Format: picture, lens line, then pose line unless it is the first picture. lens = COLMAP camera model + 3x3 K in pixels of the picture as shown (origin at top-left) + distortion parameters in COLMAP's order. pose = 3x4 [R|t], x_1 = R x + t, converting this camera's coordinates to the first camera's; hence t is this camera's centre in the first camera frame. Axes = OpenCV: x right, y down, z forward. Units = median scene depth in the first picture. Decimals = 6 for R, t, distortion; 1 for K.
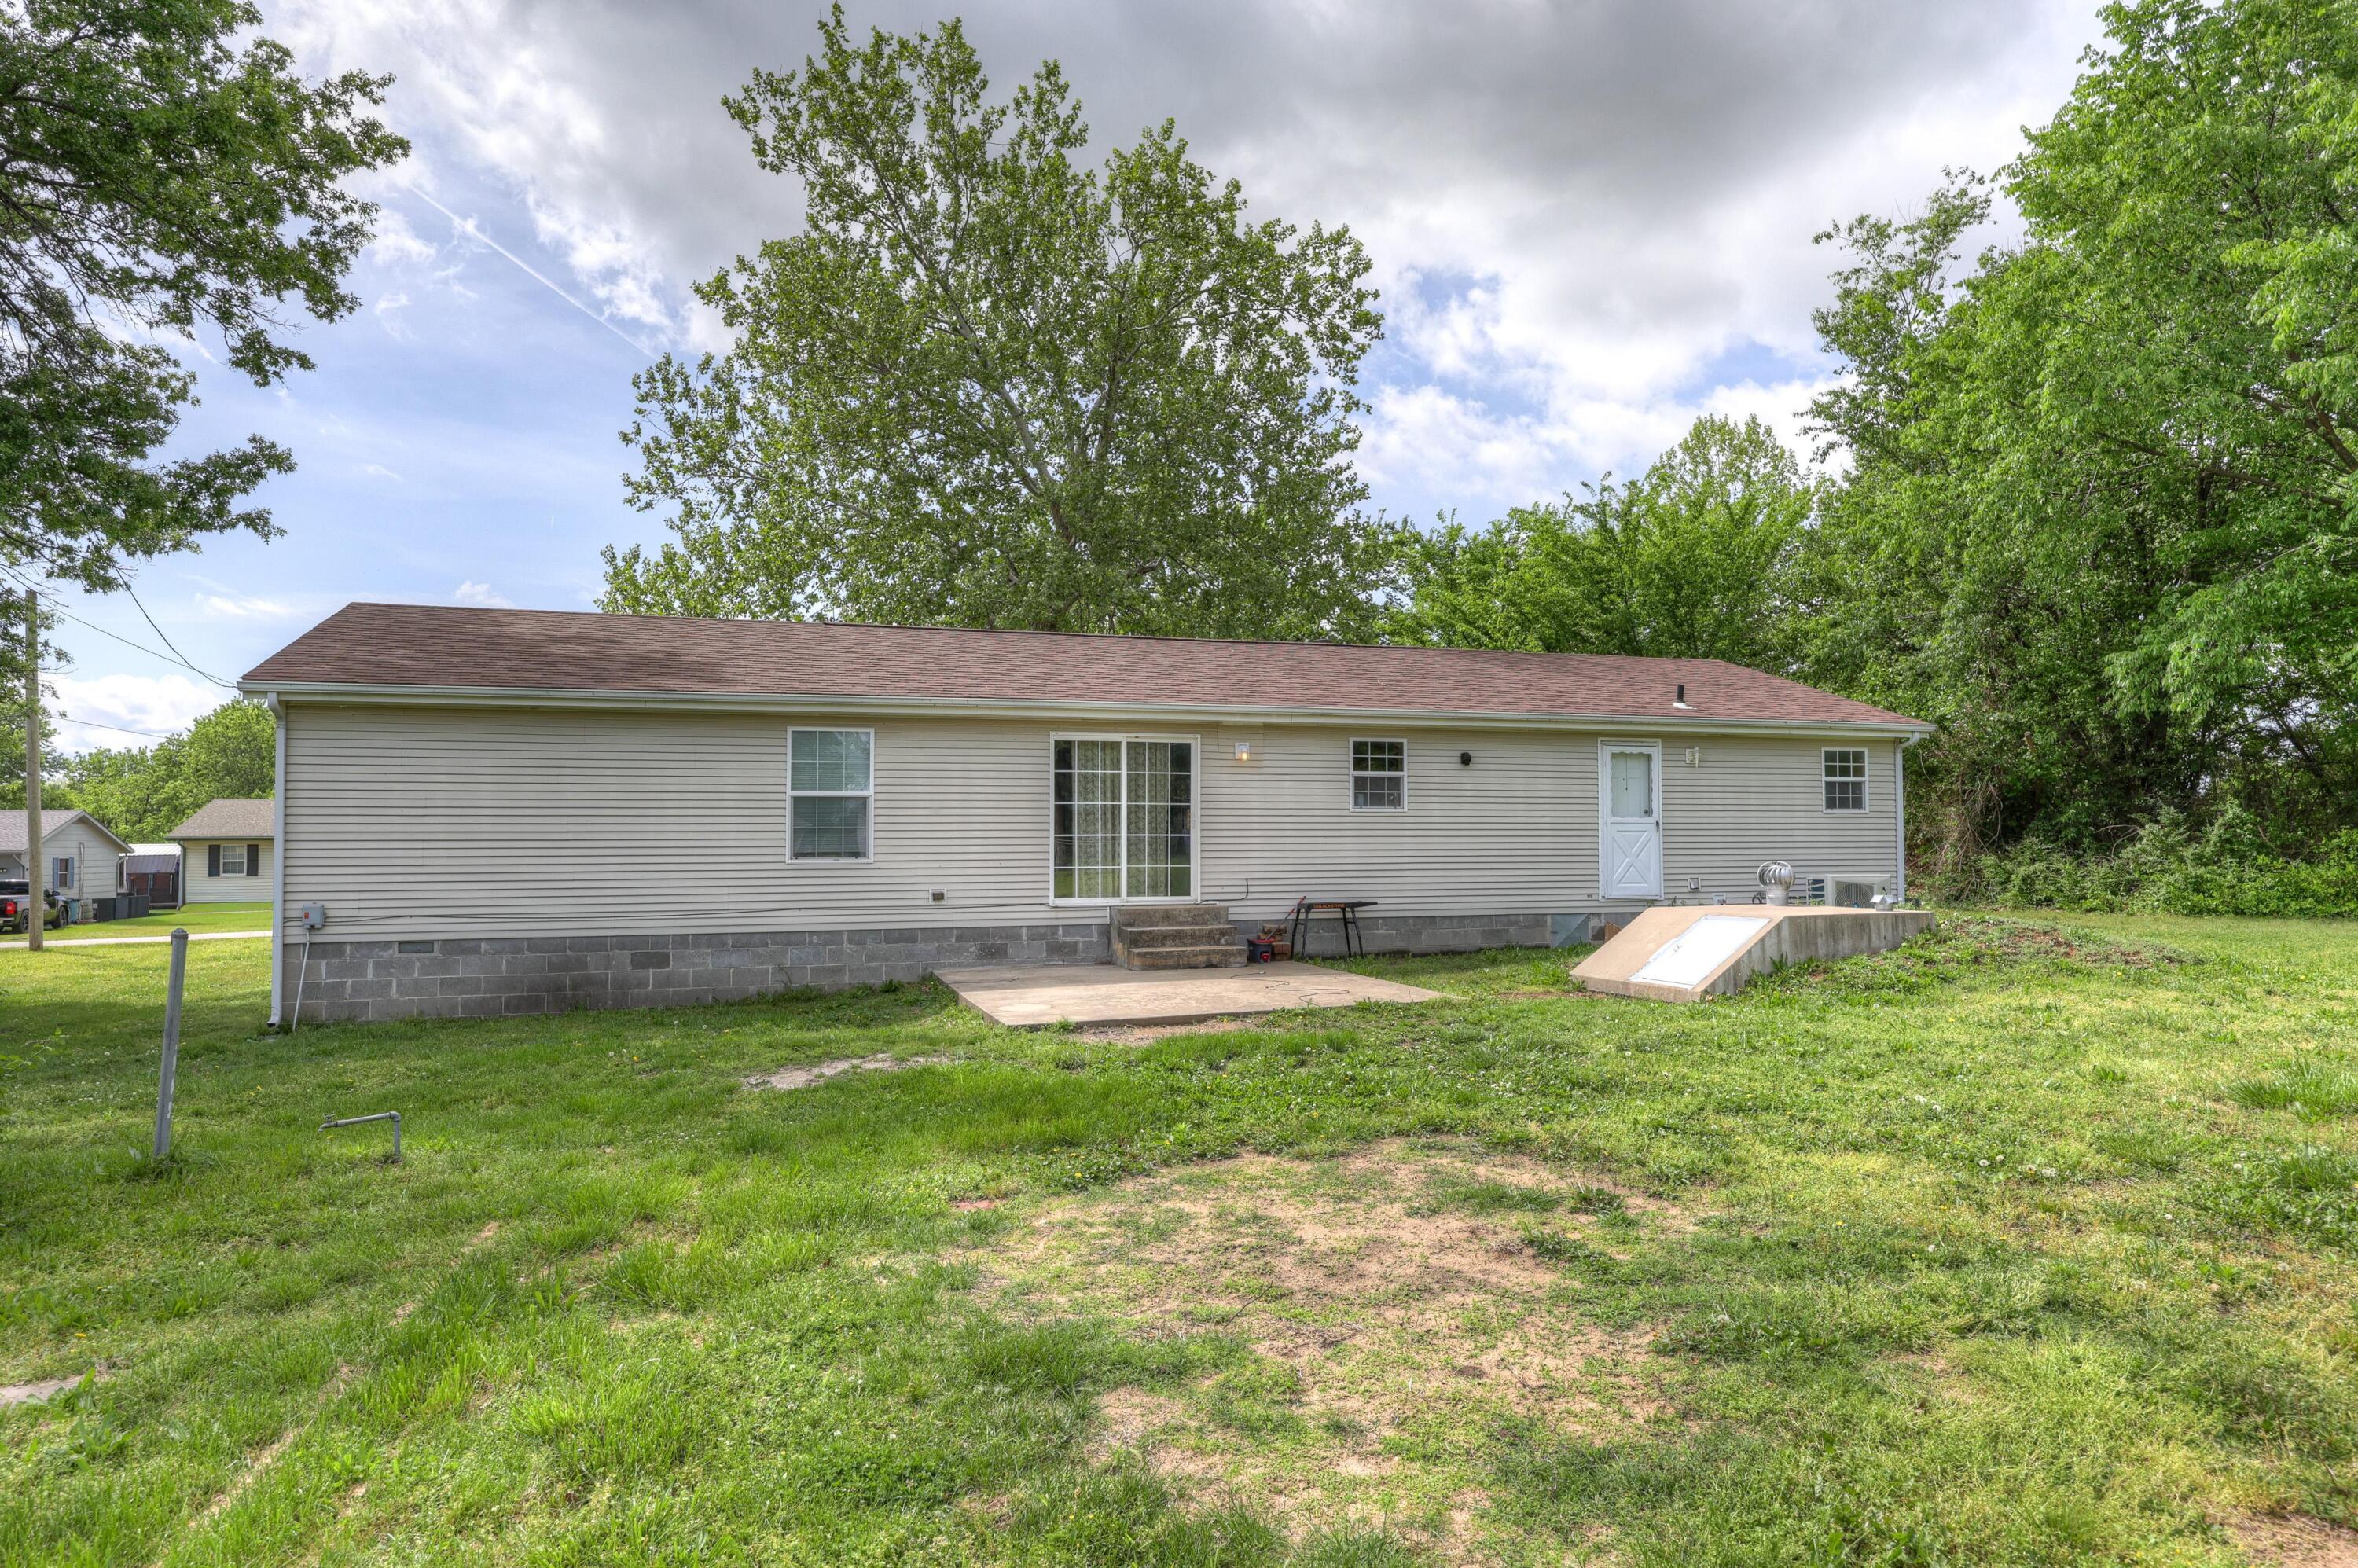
lens RADIAL K [[1438.6, 0, 1179.0], [0, 1438.6, 784.0], [0, 0, 1]] dist [-0.005105, 0.013927]
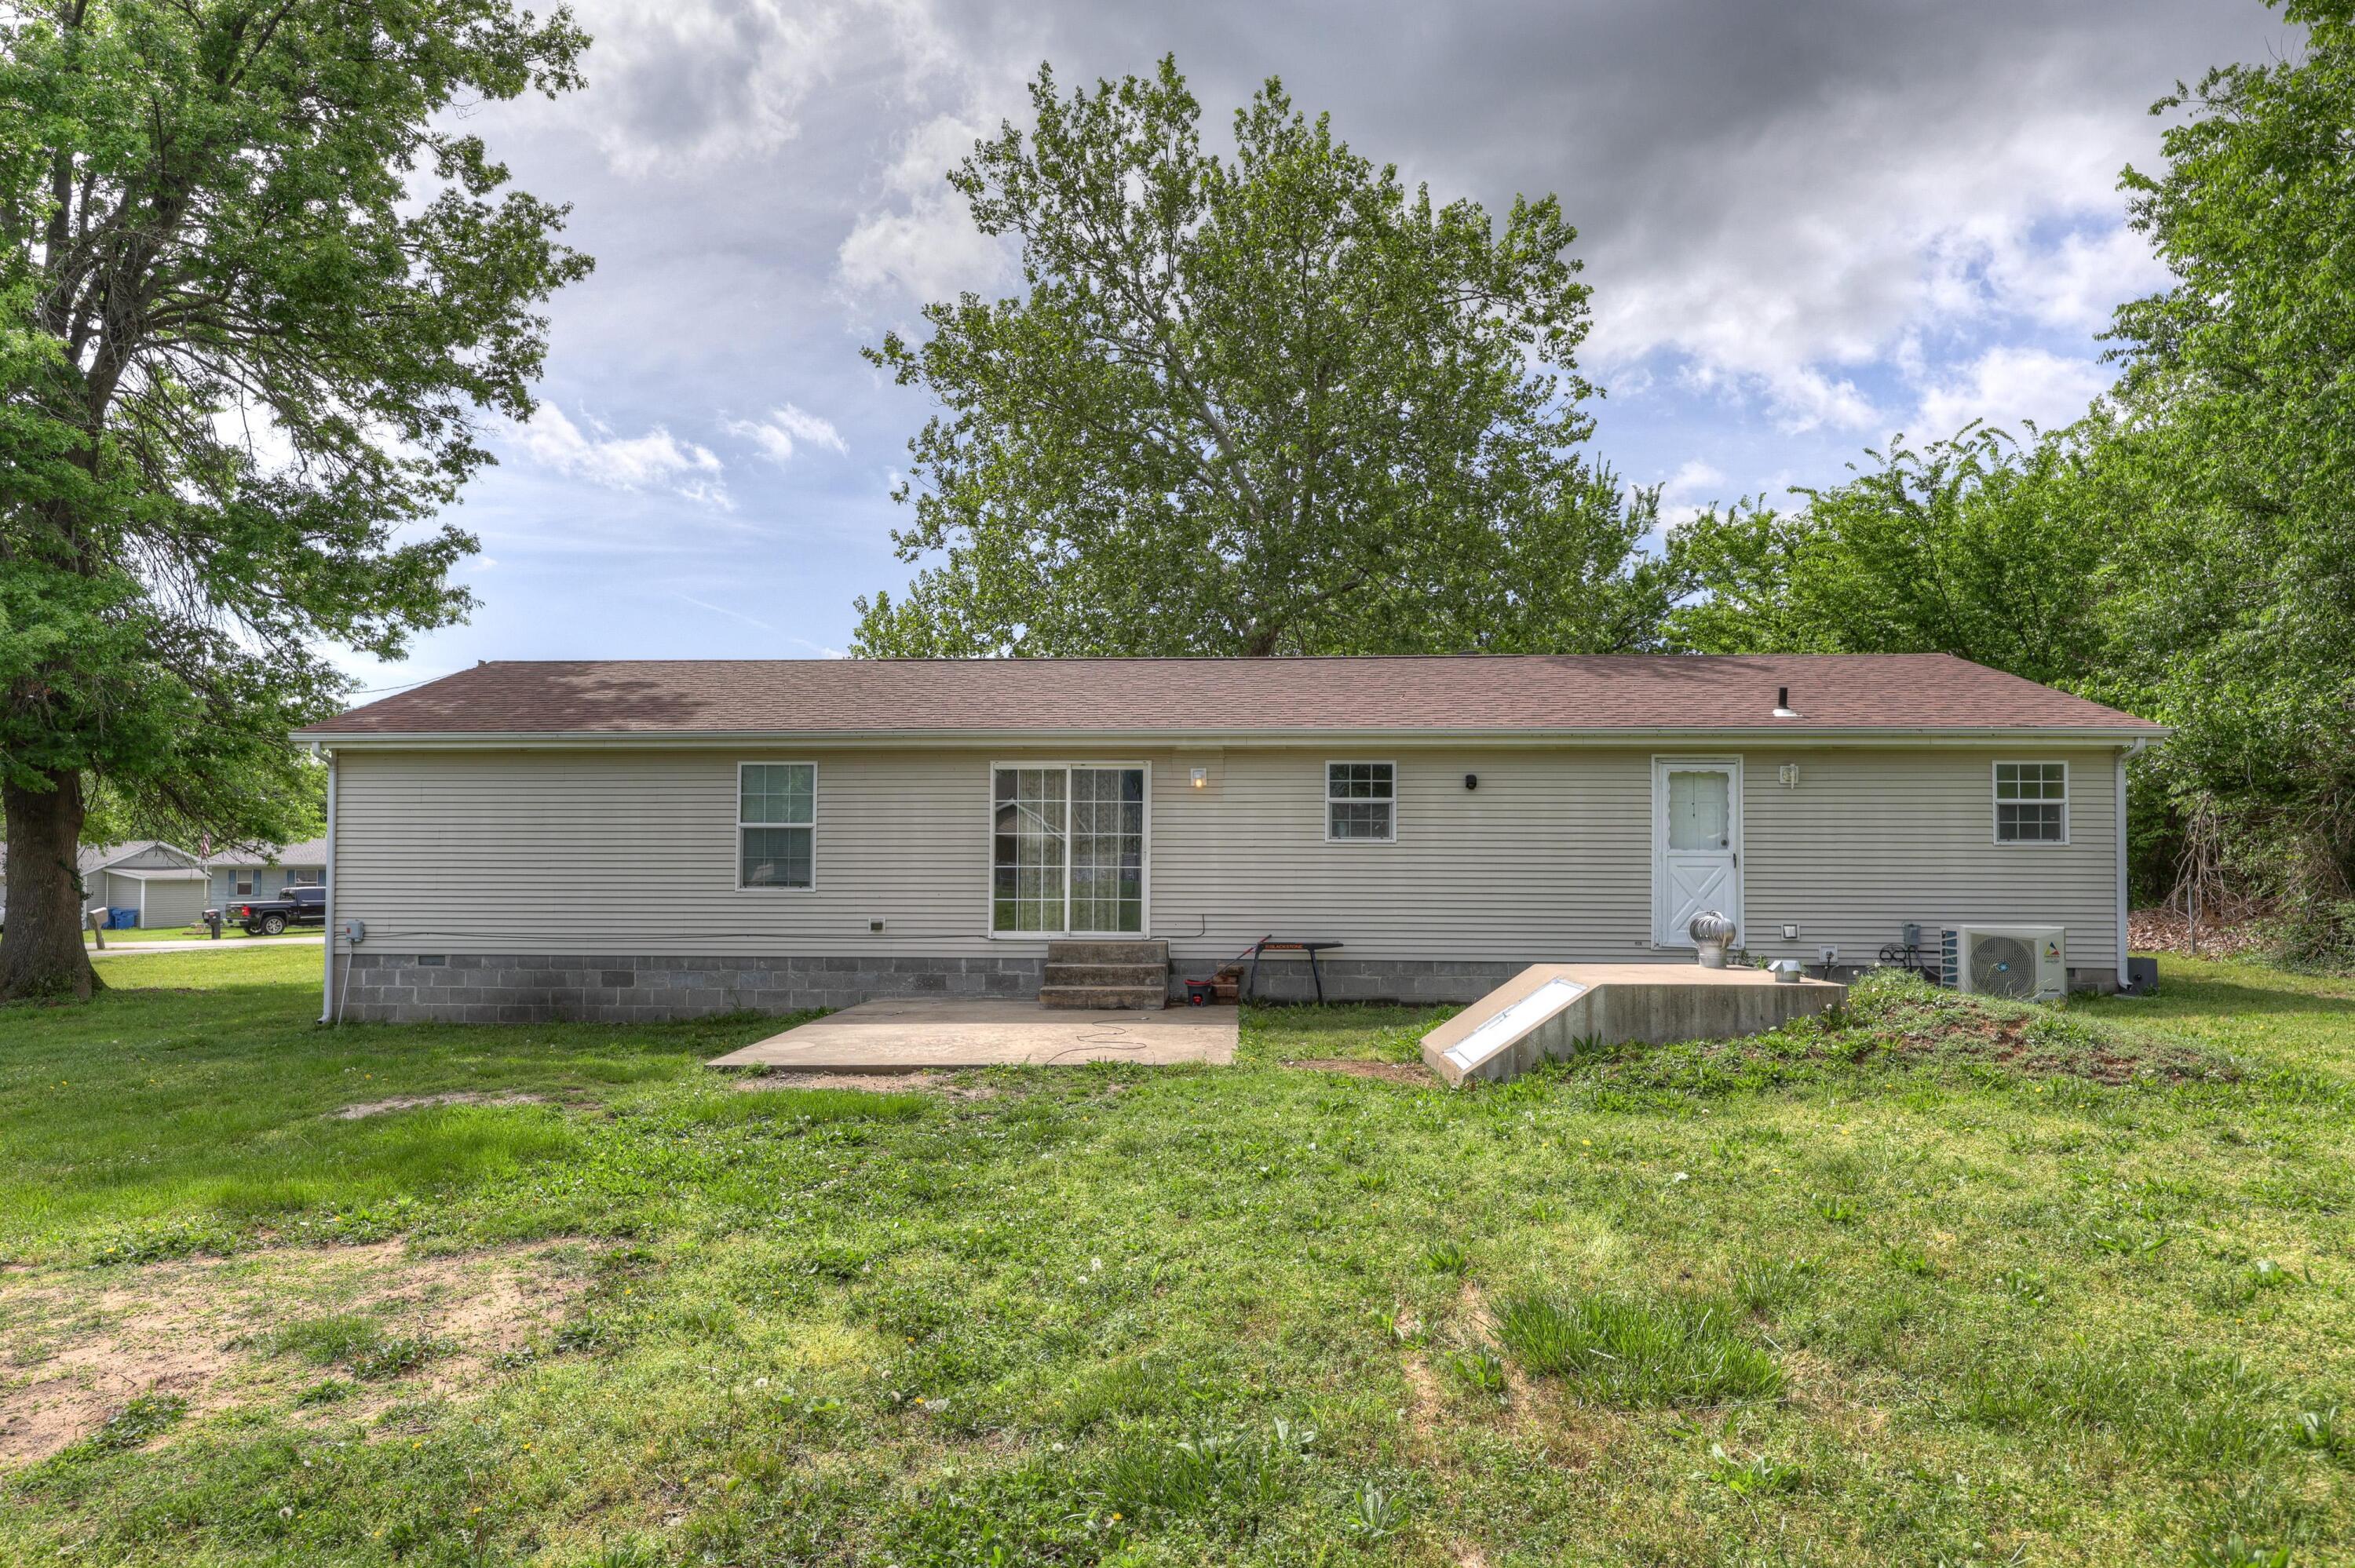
lens RADIAL K [[1375.4, 0, 1176.0], [0, 1375.4, 816.6], [0, 0, 1]] dist [-0.001527, 0.003293]
pose [[0.930463, -0.003472, -0.366370, 0.339148], [0.007338, 0.999931, 0.009159, -0.005639], [0.366313, -0.011210, 0.930424, 0.156239]]
